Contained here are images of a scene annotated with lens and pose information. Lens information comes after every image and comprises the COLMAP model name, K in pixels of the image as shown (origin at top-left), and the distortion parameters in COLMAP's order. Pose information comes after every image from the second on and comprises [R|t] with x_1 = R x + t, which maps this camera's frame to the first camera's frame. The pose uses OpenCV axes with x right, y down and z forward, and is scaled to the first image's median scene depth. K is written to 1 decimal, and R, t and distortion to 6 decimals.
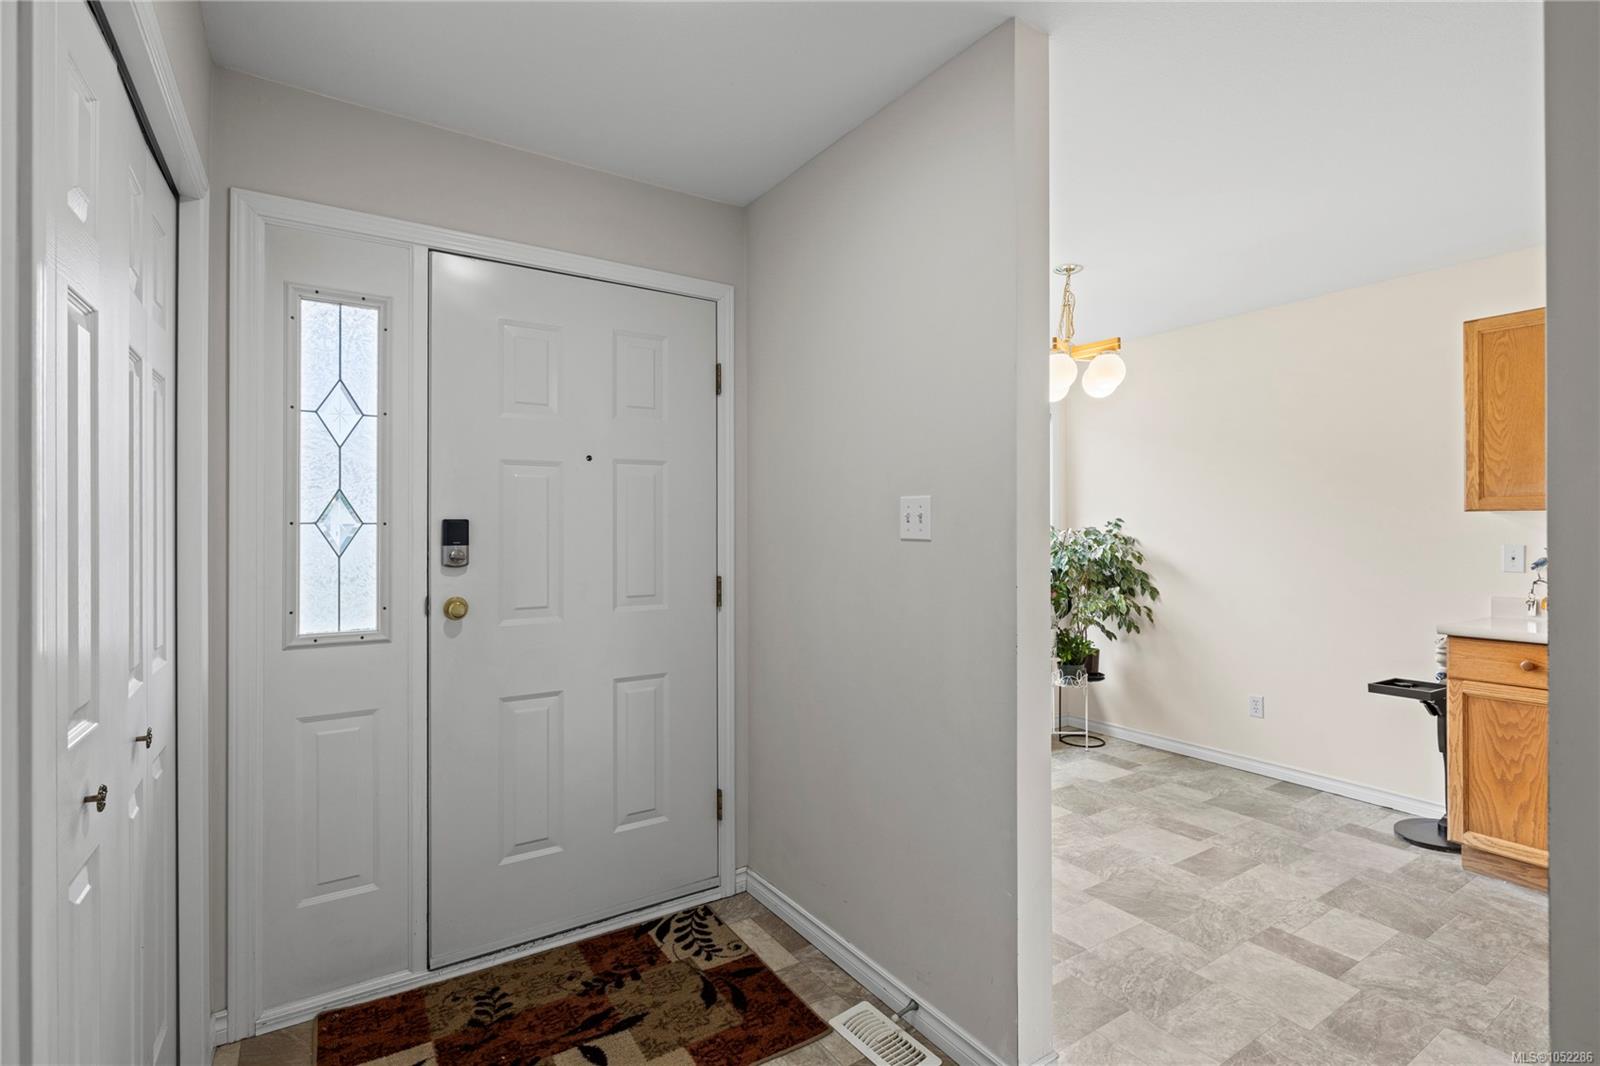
lens RADIAL K [[767.7, 0, 808.0], [0, 767.7, 532.7], [0, 0, 1]] dist [0.000836, 0.000037]
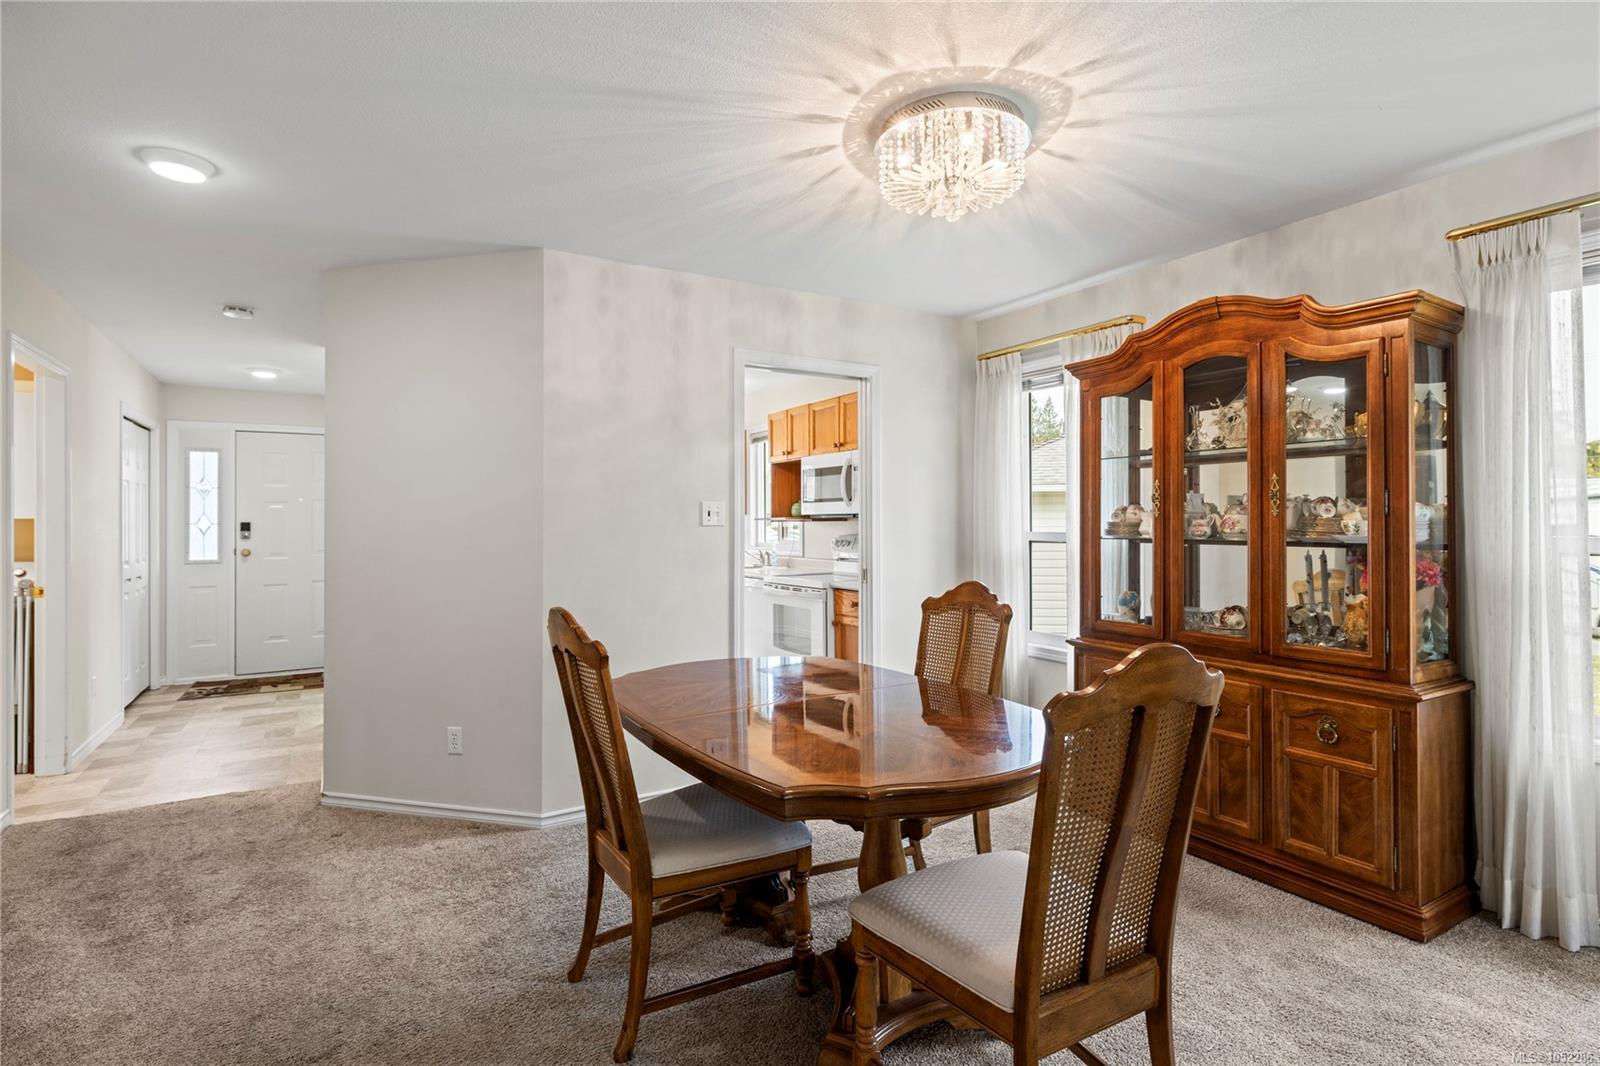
lens RADIAL K [[767.7, 0, 792.4], [0, 767.7, 524.7], [0, 0, 1]] dist [0.000836, 0.000037]
pose [[0.999863, 0.003703, -0.016146, 1.736583], [-0.003629, 0.999983, 0.004590, -0.030709], [0.016162, -0.004530, 0.999859, -1.966877]]
